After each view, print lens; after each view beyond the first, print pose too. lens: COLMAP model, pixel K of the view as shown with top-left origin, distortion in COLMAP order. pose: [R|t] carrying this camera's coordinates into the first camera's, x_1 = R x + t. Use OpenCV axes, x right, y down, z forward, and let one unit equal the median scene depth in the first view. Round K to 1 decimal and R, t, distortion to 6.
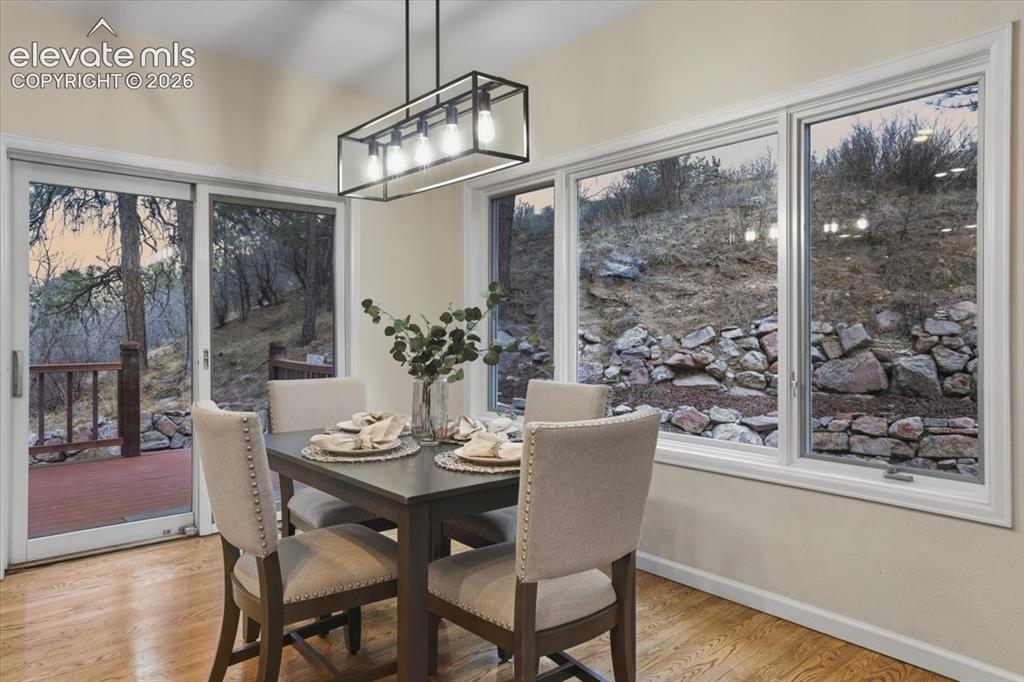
lens RADIAL K [[664.2, 0, 503.3], [0, 664.2, 323.3], [0, 0, 1]] dist [0.002524, 0.001552]
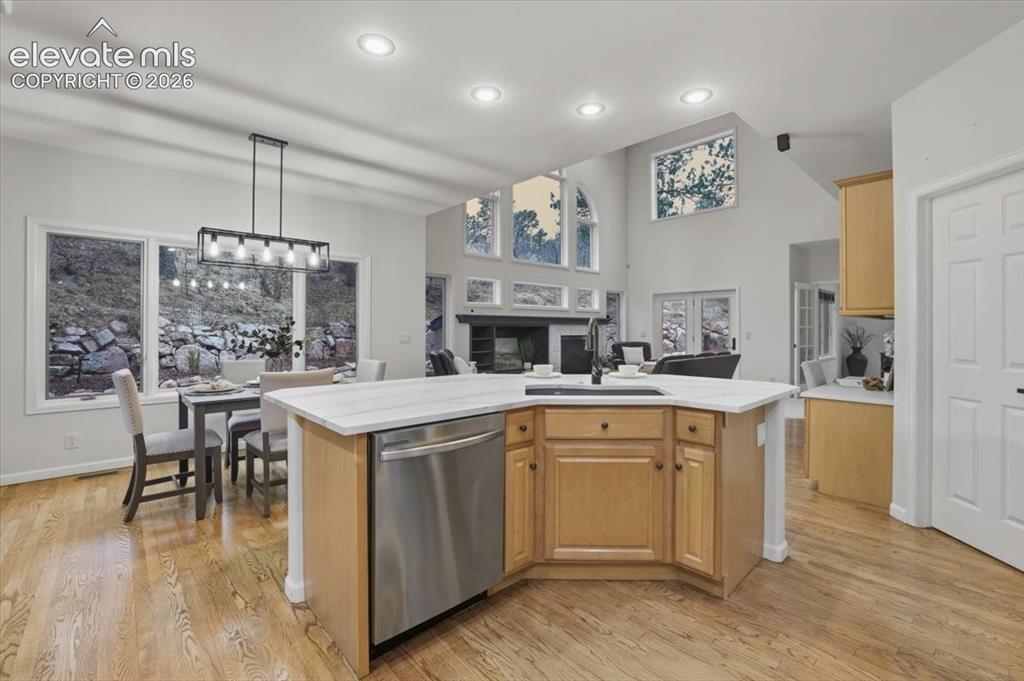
lens RADIAL K [[445.4, 0, 511.6], [0, 445.4, 333.1], [0, 0, 1]] dist [-0.040574, 0.015874]
pose [[-0.046420, -0.009412, 0.998878, -0.498102], [-0.009530, 0.999914, 0.008979, -0.007416], [-0.998877, -0.009103, -0.046506, 0.082585]]
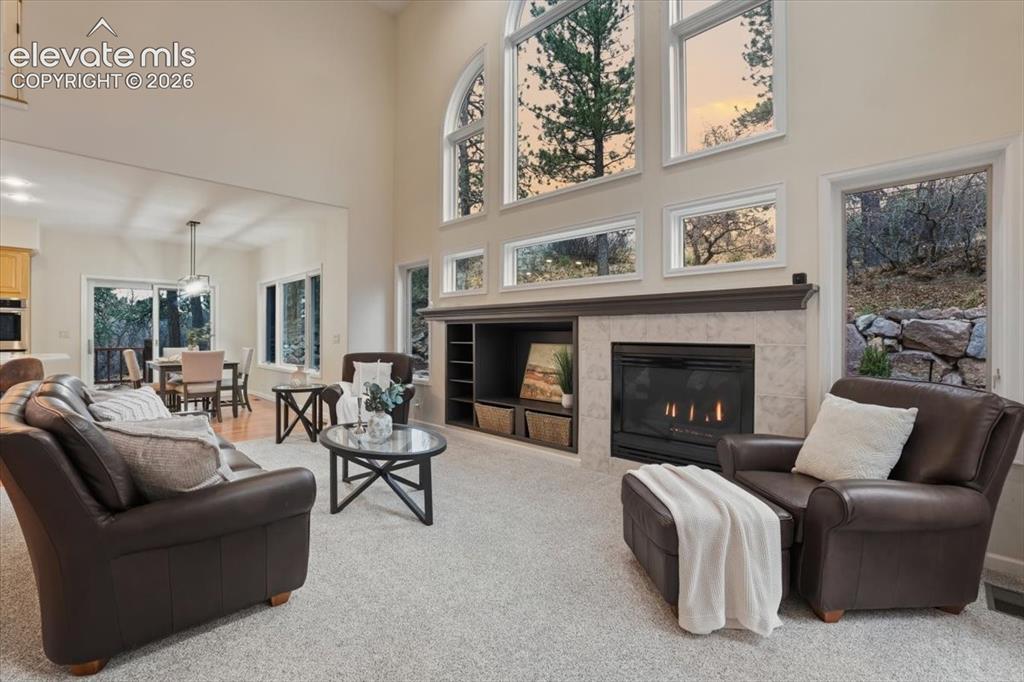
lens RADIAL K [[471.3, 0, 496.1], [0, 471.3, 334.0], [0, 0, 1]] dist [-0.014103, 0.000605]
pose [[0.998025, 0.002906, 0.062749, 0.463707], [-0.003500, 0.999950, 0.009351, -0.004928], [-0.062719, -0.009552, 0.997986, -0.581938]]
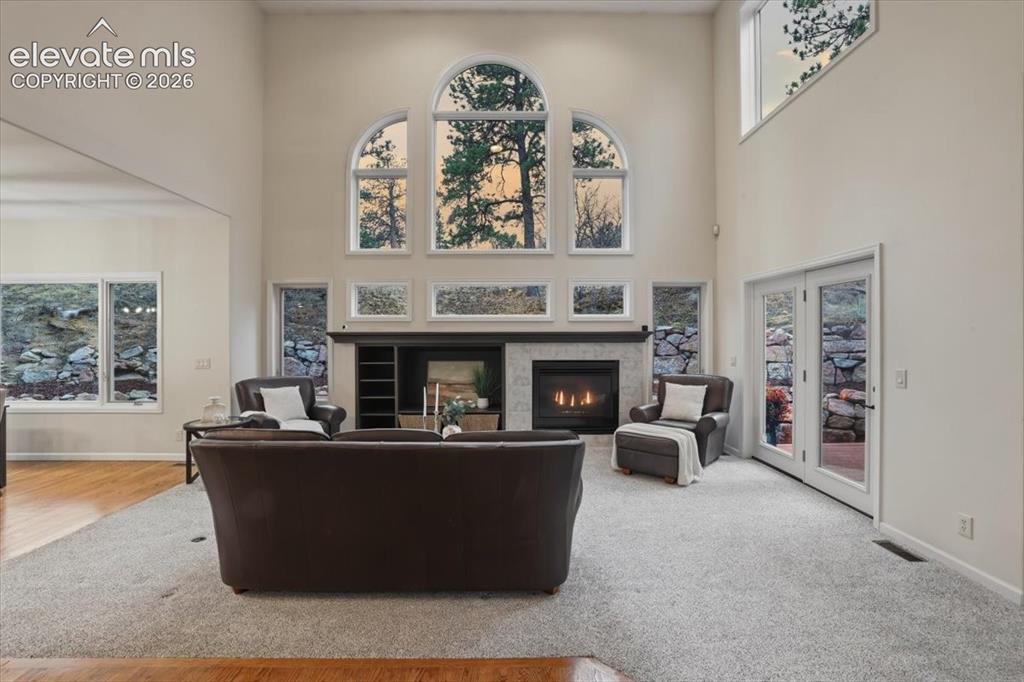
lens RADIAL K [[445.4, 0, 511.6], [0, 445.4, 333.6], [0, 0, 1]] dist [-0.040574, 0.015874]
pose [[0.635524, 0.004047, 0.772070, 0.040732], [-0.005692, 0.999984, -0.000556, -0.034527], [-0.772060, -0.004042, 0.635537, -0.523149]]
